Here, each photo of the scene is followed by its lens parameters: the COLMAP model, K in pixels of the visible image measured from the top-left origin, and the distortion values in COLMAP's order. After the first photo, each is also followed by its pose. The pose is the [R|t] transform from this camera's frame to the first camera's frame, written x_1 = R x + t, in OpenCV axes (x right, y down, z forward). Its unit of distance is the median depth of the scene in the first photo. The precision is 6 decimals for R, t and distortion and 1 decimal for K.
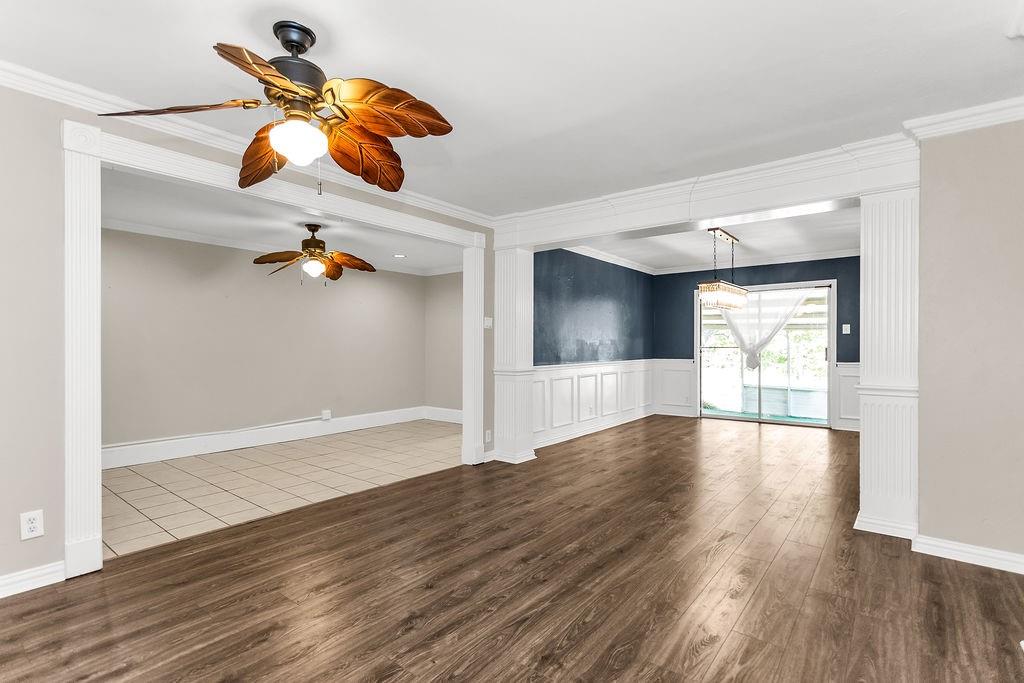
lens RADIAL K [[488.9, 0, 507.1], [0, 488.9, 343.5], [0, 0, 1]] dist [-0.000485, 0.000150]
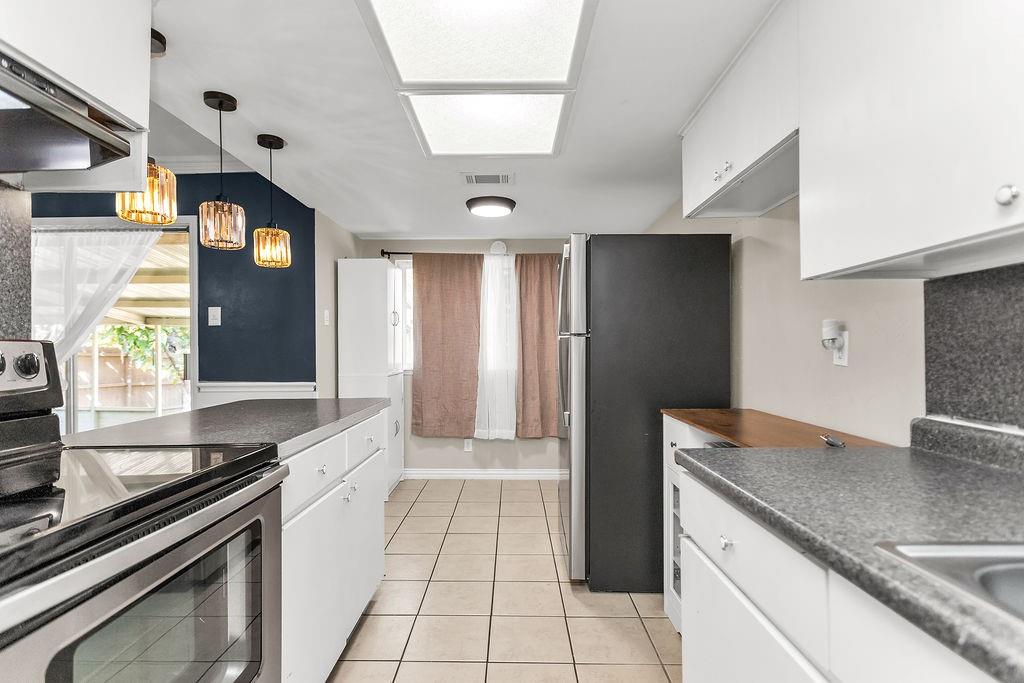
lens RADIAL K [[501.4, 0, 503.9], [0, 501.4, 349.8], [0, 0, 1]] dist [0.002975, 0.001090]
pose [[0.788681, -0.003372, 0.614794, 0.768815], [0.004272, 0.999991, 0.000004, 0.007769], [-0.614788, 0.002624, 0.788688, 0.515555]]
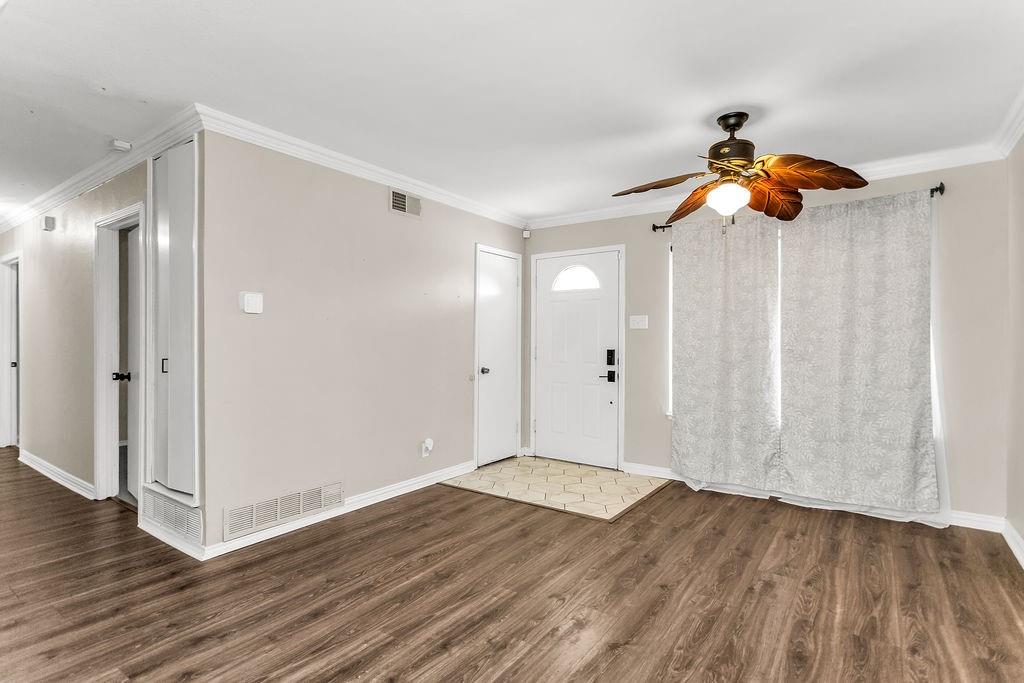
lens RADIAL K [[507.2, 0, 510.4], [0, 507.2, 340.9], [0, 0, 1]] dist [0.002575, 0.000722]
pose [[-0.998746, -0.005024, -0.049802, 0.094155], [-0.004648, 0.999960, -0.007662, 0.000028], [0.049839, -0.007421, -0.998730, 0.904128]]
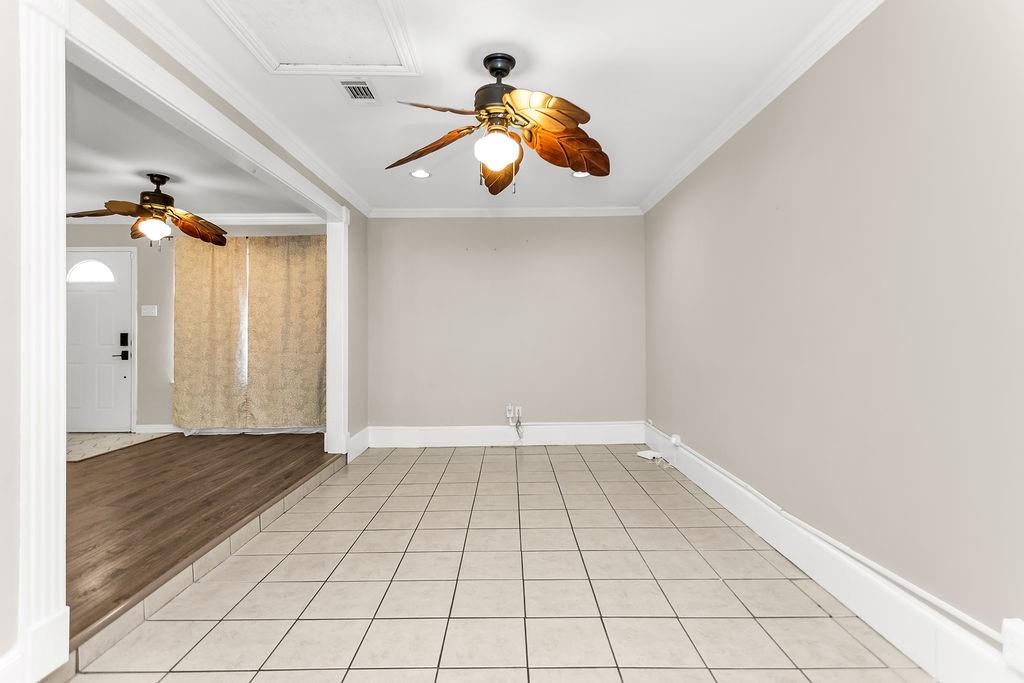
lens RADIAL K [[496.1, 0, 511.4], [0, 496.1, 331.3], [0, 0, 1]] dist [0.001582, 0.000418]
pose [[-0.777832, -0.000641, -0.628472, -0.105764], [0.008130, 0.999906, -0.011082, 0.022447], [0.628420, -0.013729, -0.777753, 1.358314]]
